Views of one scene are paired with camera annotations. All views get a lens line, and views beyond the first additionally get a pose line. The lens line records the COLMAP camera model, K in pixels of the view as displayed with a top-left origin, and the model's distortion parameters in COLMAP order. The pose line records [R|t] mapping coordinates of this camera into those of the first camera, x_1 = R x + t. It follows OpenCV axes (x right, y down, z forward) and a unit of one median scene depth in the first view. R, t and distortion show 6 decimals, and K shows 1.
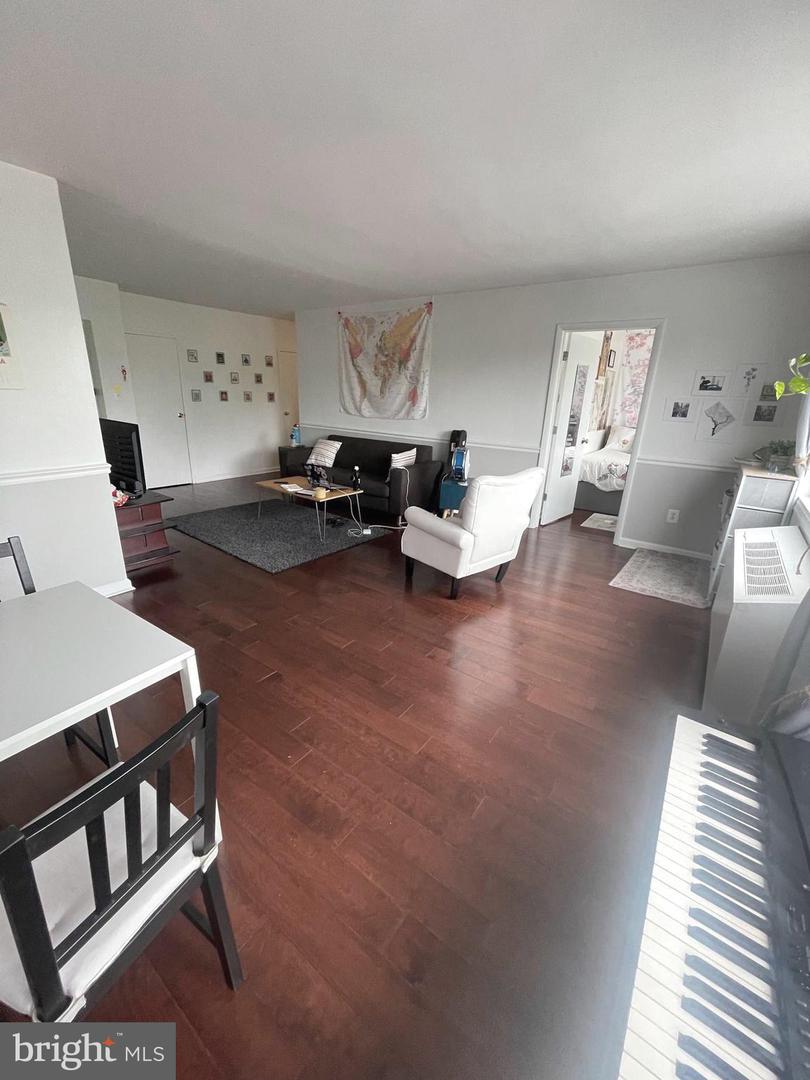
lens RADIAL K [[437.5, 0, 405.0], [0, 437.5, 540.0], [0, 0, 1]] dist [-0.001010, -0.000063]
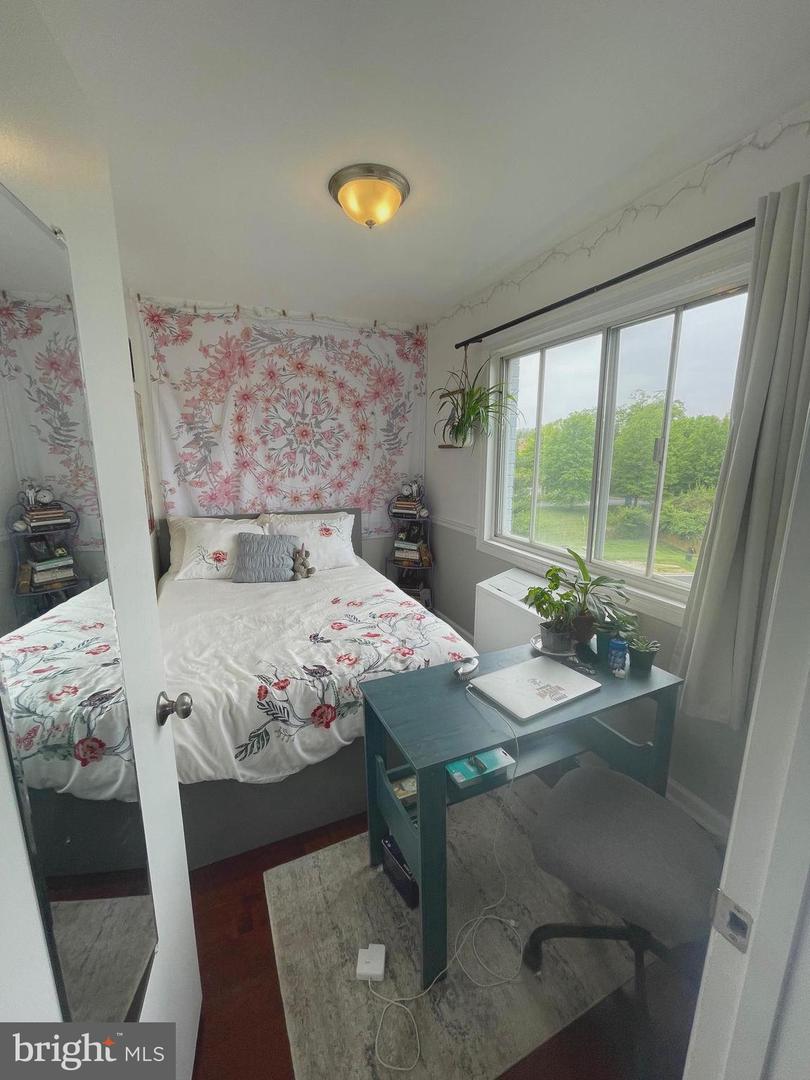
lens RADIAL K [[437.5, 0, 405.0], [0, 437.5, 540.0], [0, 0, 1]] dist [-0.001010, -0.000063]
pose [[0.521868, -0.208264, 0.827212, 0.245851], [0.294698, 0.954048, 0.054279, -0.204722], [-0.800504, 0.215451, 0.559262, 0.605068]]
